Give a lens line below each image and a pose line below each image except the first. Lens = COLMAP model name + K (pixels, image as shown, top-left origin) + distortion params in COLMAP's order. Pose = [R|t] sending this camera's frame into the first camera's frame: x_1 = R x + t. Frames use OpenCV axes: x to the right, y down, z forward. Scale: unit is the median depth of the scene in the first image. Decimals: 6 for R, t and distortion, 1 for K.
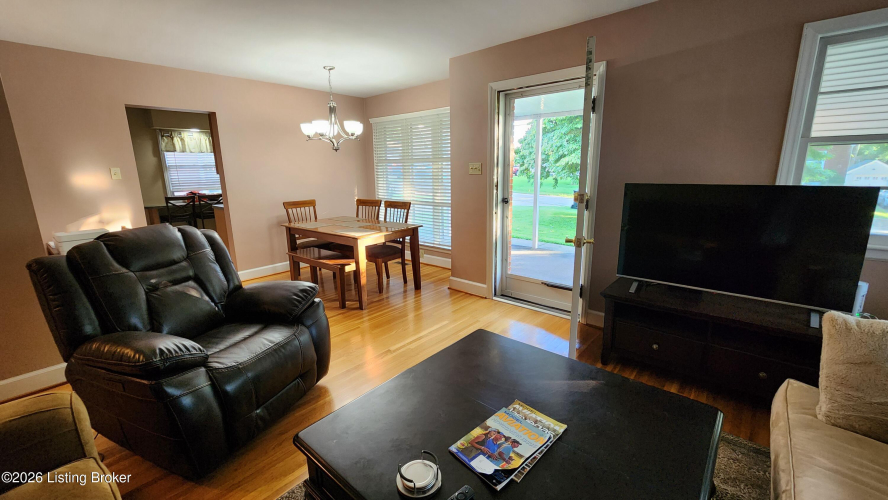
lens RADIAL K [[364.5, 0, 441.8], [0, 364.5, 248.5], [0, 0, 1]] dist [-0.002366, -0.000173]
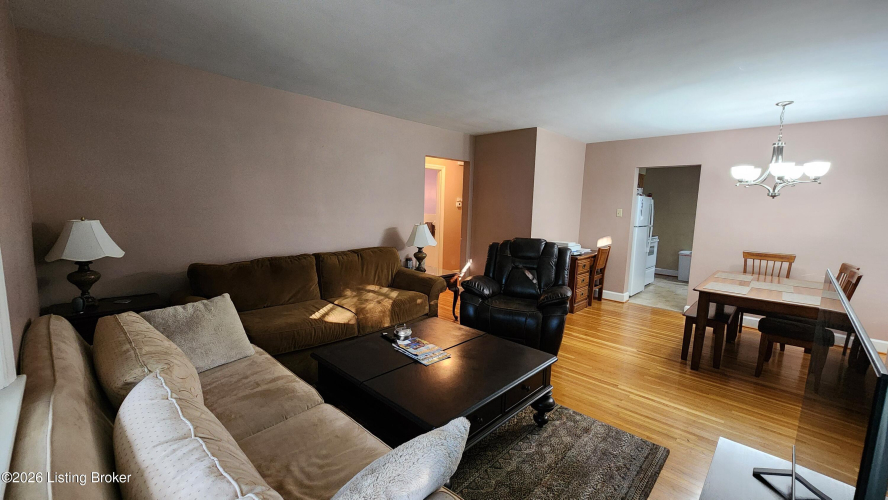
lens RADIAL K [[364.5, 0, 441.8], [0, 364.5, 248.5], [0, 0, 1]] dist [-0.002366, -0.000173]
pose [[-0.044178, 0.131990, -0.990266, 0.621889], [-0.245509, 0.959402, 0.138829, -0.087285], [0.968387, 0.249252, -0.009980, 0.308108]]
